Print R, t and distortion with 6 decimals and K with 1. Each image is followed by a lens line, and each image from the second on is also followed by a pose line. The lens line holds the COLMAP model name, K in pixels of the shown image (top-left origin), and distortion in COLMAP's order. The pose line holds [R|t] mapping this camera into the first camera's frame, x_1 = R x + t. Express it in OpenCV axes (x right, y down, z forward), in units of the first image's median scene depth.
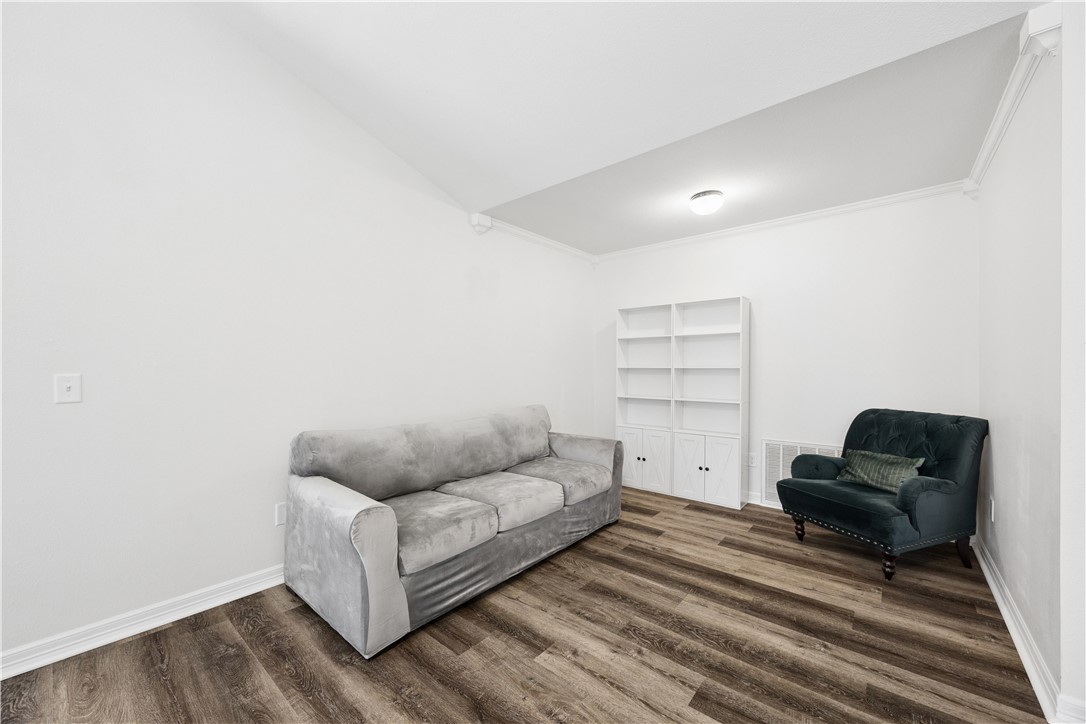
lens RADIAL K [[414.7, 0, 541.6], [0, 414.7, 372.5], [0, 0, 1]] dist [-0.003317, -0.000185]
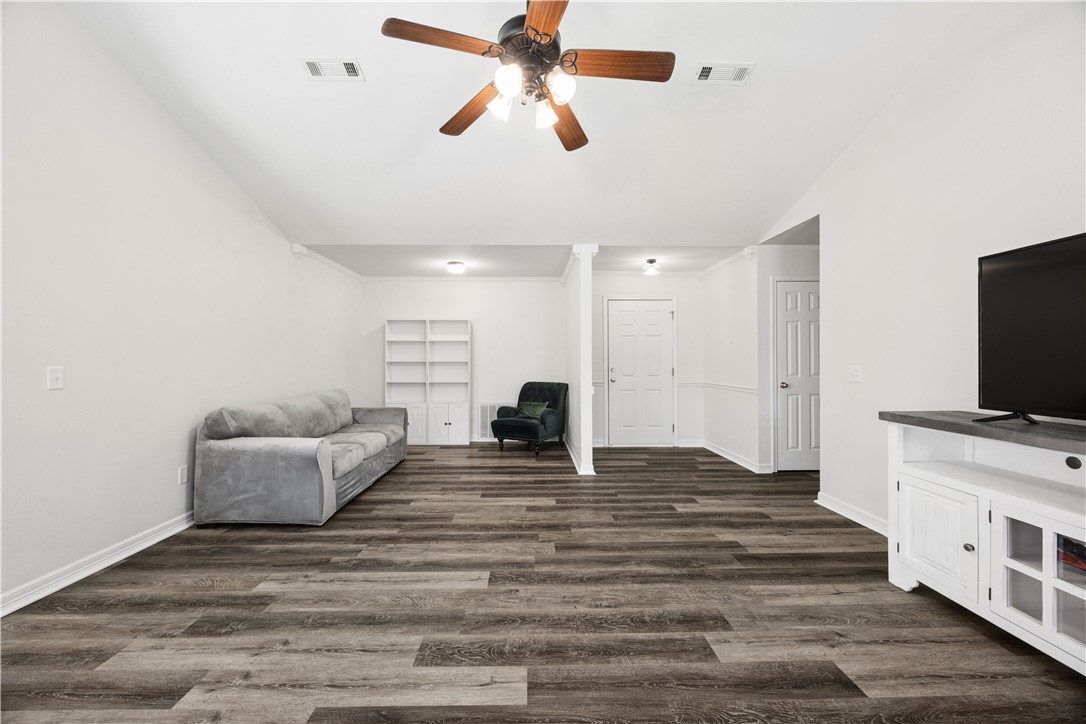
lens RADIAL K [[409.3, 0, 536.8], [0, 409.3, 360.2], [0, 0, 1]] dist [-0.000819, 0.000162]
pose [[0.748582, 0.002502, 0.663038, -0.572823], [0.006616, 0.999915, -0.011242, 0.005309], [-0.663009, 0.012802, 0.748502, -0.601693]]
